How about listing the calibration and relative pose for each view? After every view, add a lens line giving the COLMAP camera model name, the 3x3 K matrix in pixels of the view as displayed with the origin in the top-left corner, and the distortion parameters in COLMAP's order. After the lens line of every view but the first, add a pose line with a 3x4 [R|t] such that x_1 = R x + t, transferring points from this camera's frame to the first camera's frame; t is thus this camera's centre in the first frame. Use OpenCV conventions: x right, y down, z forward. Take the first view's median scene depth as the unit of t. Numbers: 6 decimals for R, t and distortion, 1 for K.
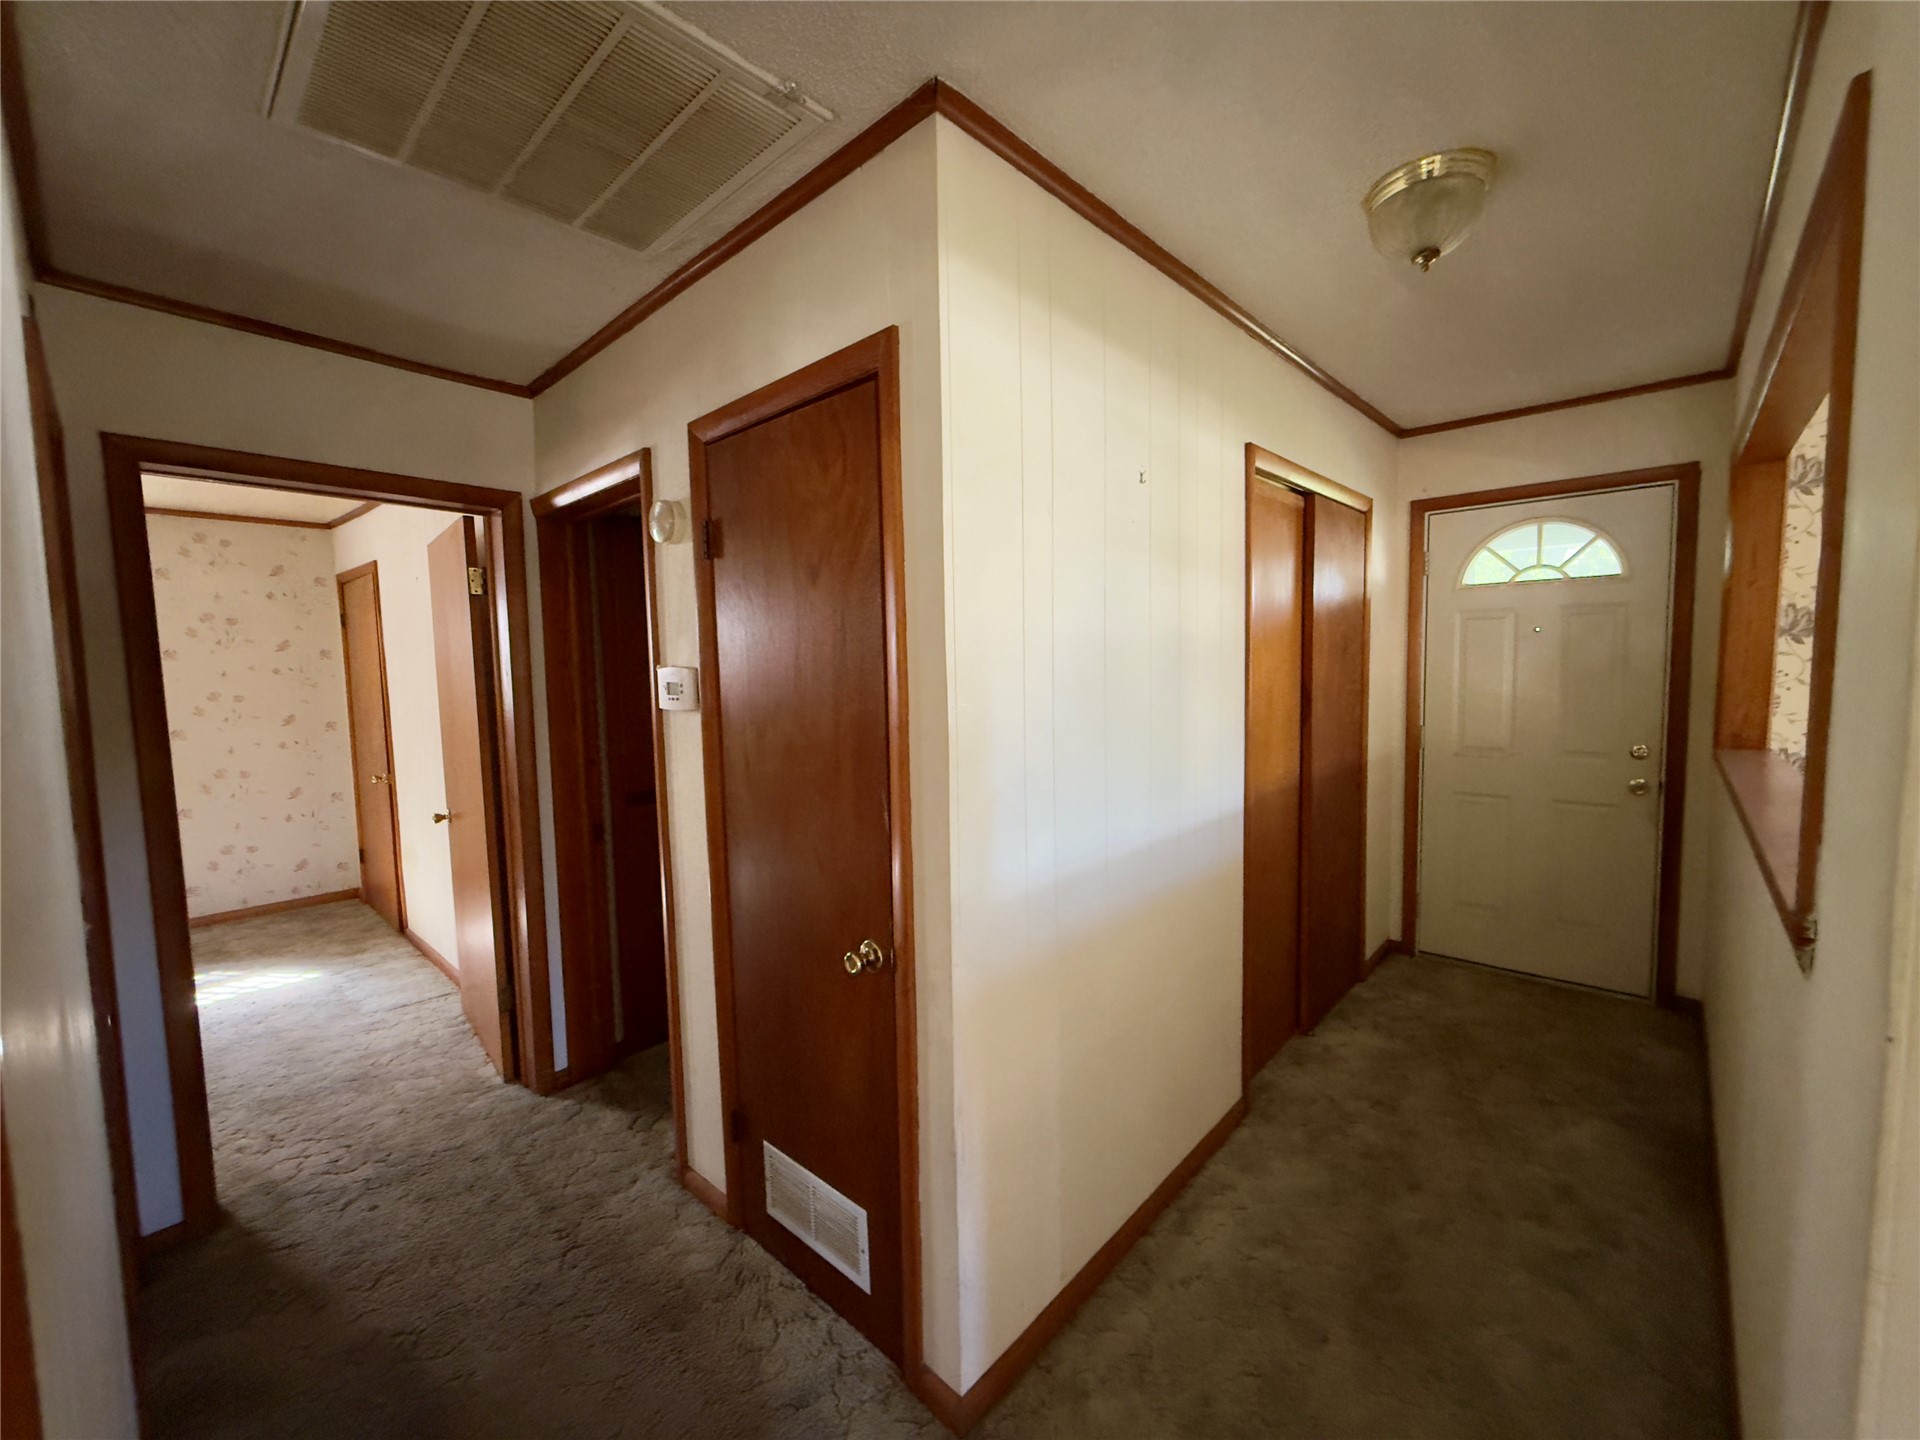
lens RADIAL K [[771.3, 0, 961.2], [0, 771.3, 712.8], [0, 0, 1]] dist [-0.003262, -0.000433]
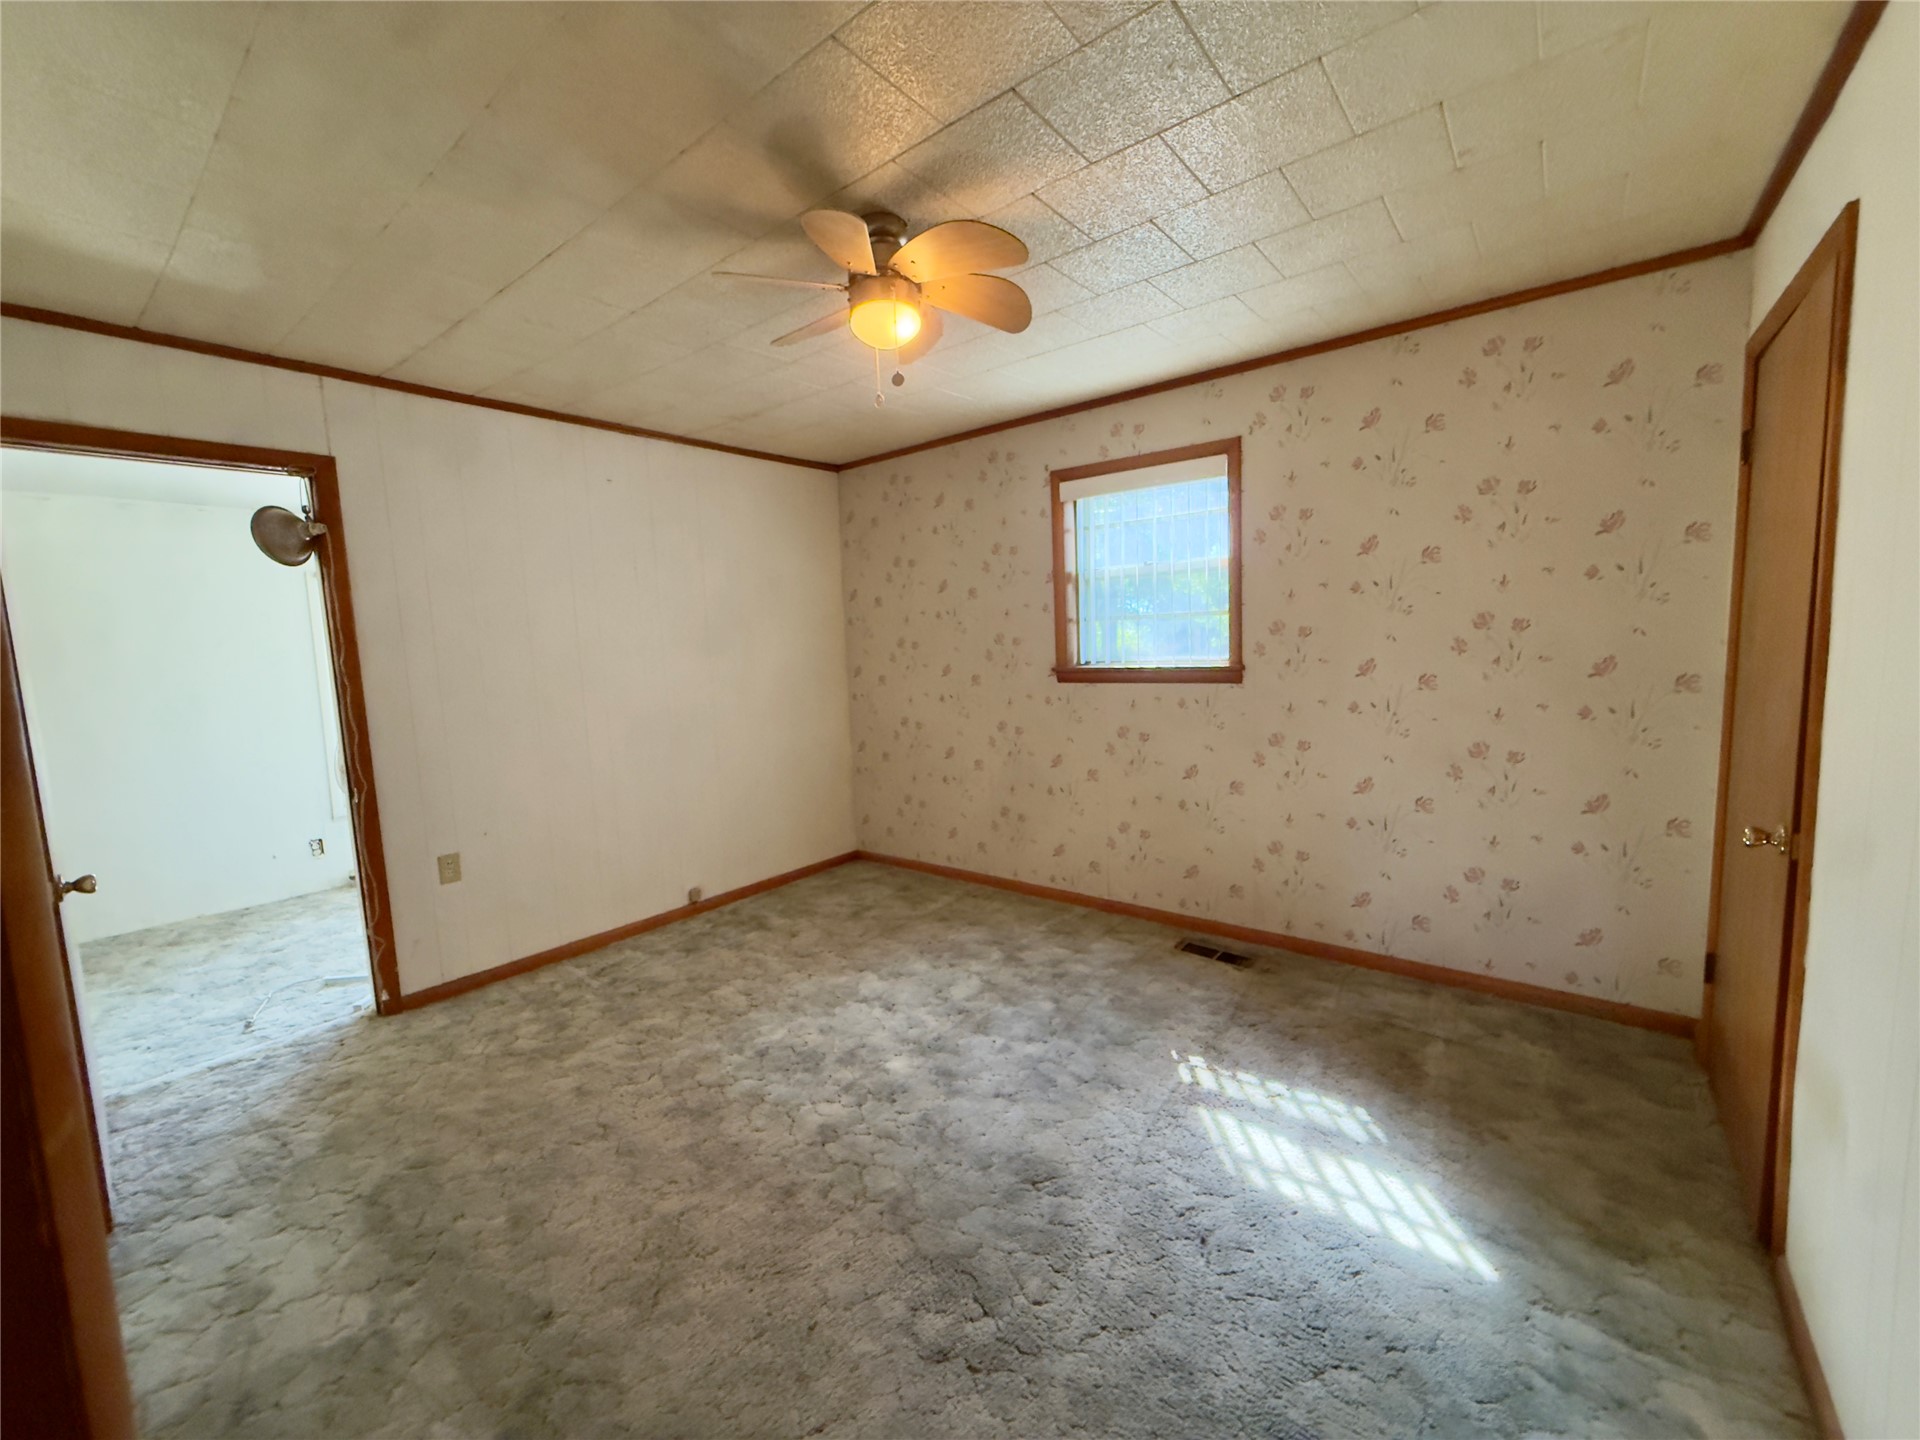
lens RADIAL K [[771.3, 0, 960.4], [0, 771.3, 720.6], [0, 0, 1]] dist [-0.003262, -0.000433]
pose [[0.069961, 0.112555, -0.991179, -0.411776], [-0.048847, 0.992809, 0.109293, 0.011296], [0.996353, 0.040770, 0.074956, 0.569835]]
